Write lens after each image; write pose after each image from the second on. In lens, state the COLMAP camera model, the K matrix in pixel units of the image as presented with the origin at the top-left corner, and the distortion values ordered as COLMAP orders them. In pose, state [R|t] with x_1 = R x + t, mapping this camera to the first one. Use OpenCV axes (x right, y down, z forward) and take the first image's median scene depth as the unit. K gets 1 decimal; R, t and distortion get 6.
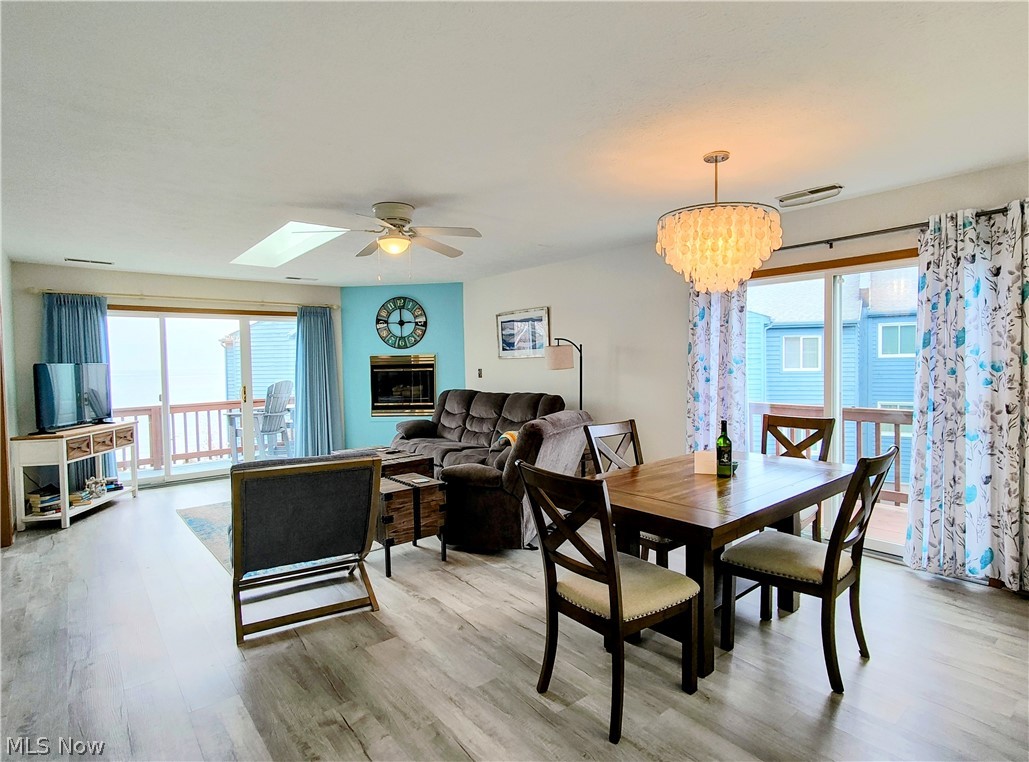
lens RADIAL K [[540.2, 0, 515.4], [0, 540.2, 377.5], [0, 0, 1]] dist [-0.013812, 0.010414]
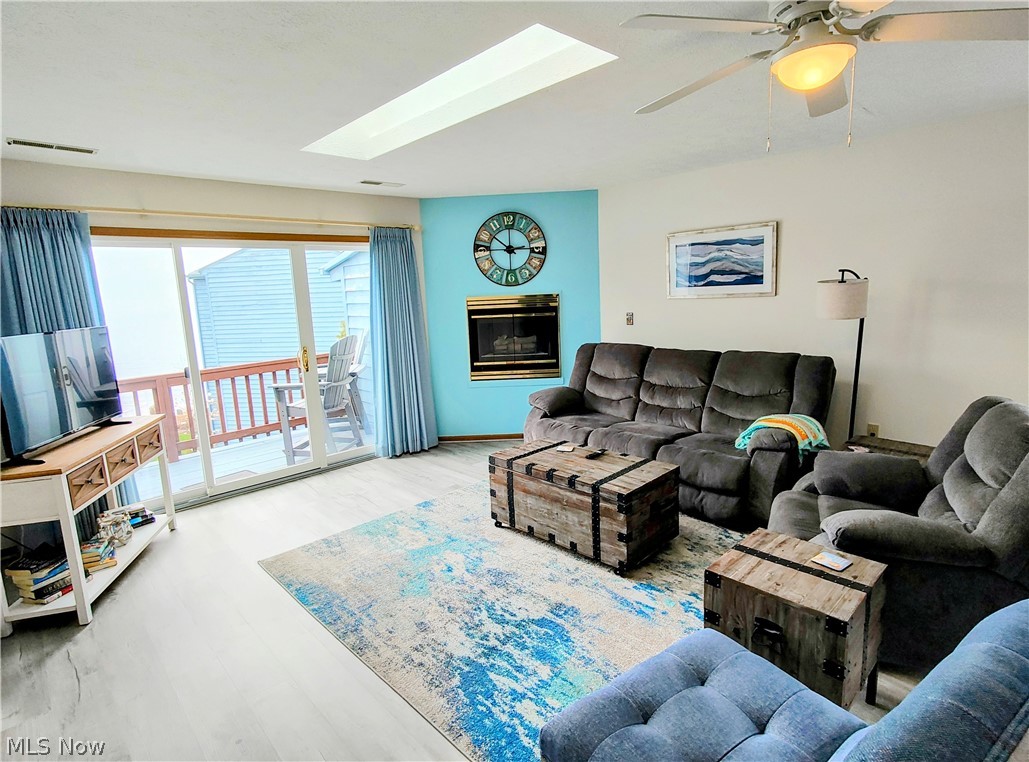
lens RADIAL K [[540.2, 0, 515.4], [0, 540.2, 377.5], [0, 0, 1]] dist [-0.013812, 0.010414]
pose [[0.997532, -0.032506, 0.062237, -0.330933], [0.023896, 0.990640, 0.134389, -0.038236], [-0.066023, -0.132570, 0.988972, 0.355033]]
